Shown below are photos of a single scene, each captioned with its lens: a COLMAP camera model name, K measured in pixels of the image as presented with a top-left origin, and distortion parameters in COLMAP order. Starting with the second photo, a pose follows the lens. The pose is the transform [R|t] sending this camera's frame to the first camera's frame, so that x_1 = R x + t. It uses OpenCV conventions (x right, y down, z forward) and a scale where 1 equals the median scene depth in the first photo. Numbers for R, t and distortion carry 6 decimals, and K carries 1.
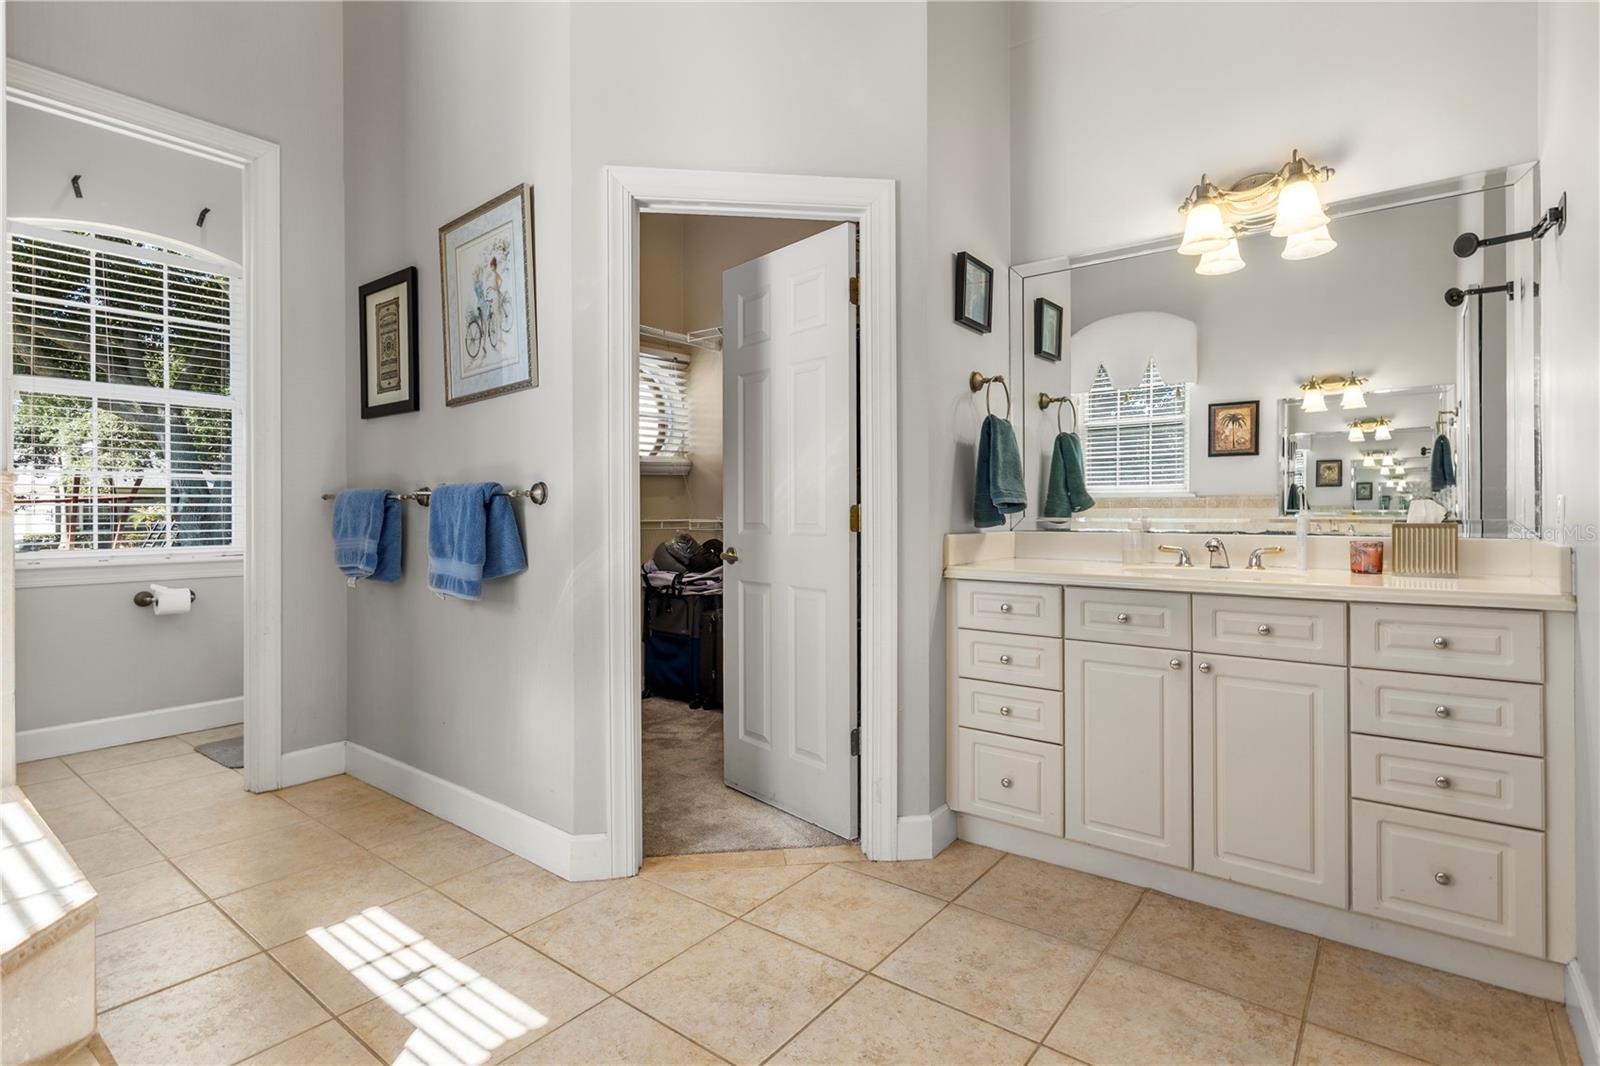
lens RADIAL K [[771.8, 0, 800.1], [0, 771.8, 515.9], [0, 0, 1]] dist [-0.003750, 0.003504]
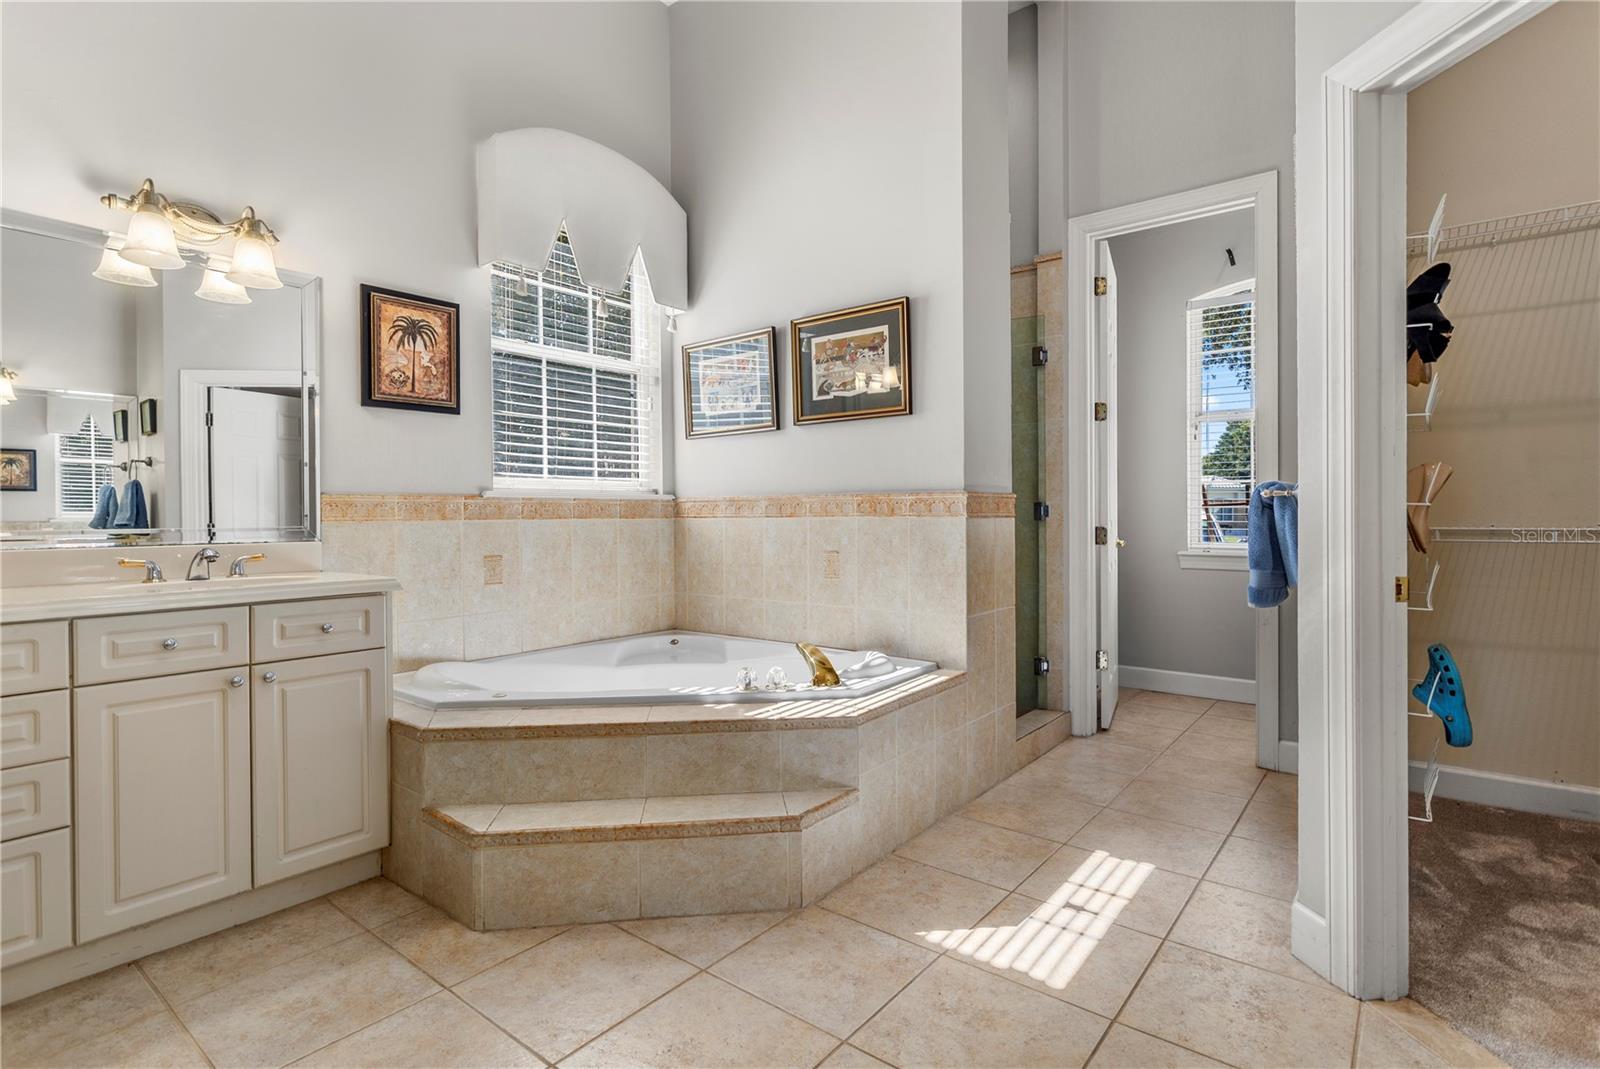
lens RADIAL K [[771.8, 0, 807.5], [0, 771.8, 524.6], [0, 0, 1]] dist [-0.003750, 0.003504]
pose [[-0.004050, 0.014769, -0.999883, 0.507091], [-0.002673, 0.999887, 0.014780, -0.003508], [0.999988, 0.002733, -0.004011, 0.448805]]
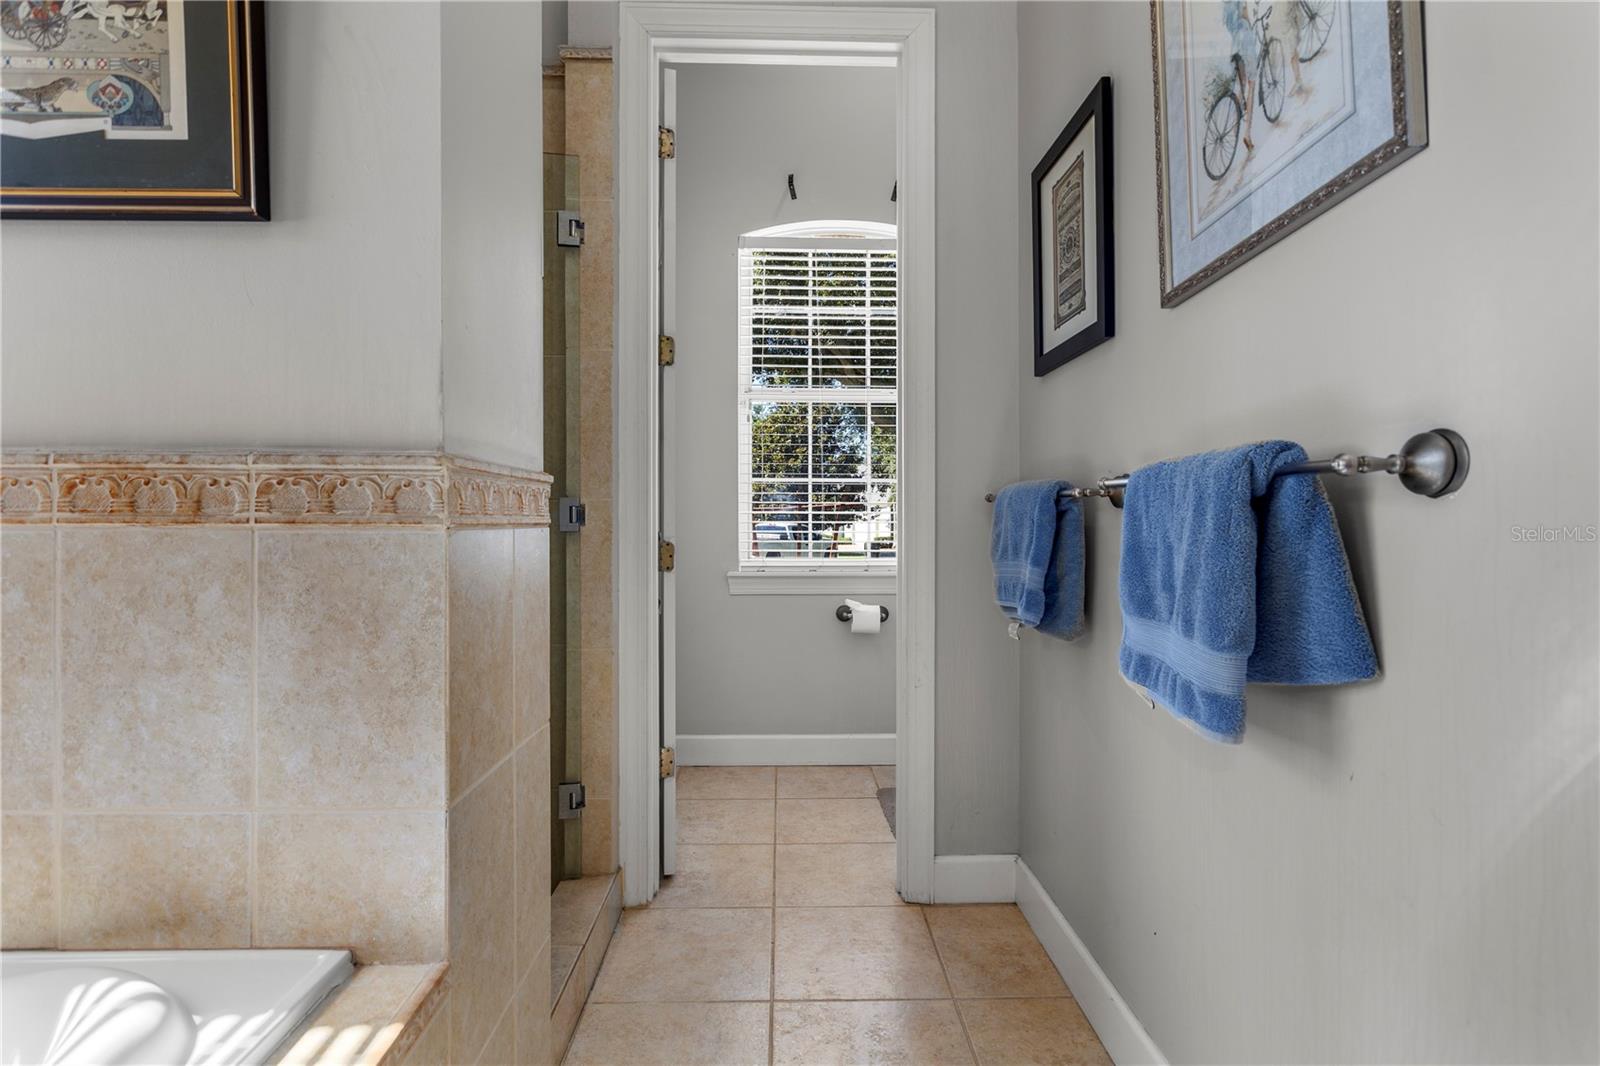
lens RADIAL K [[771.8, 0, 810.7], [0, 771.8, 519.2], [0, 0, 1]] dist [-0.003750, 0.003504]
pose [[0.642831, 0.001373, -0.766006, -0.251611], [-0.007480, 0.999962, -0.004485, -0.001501], [0.765971, 0.008613, 0.642817, 0.572958]]
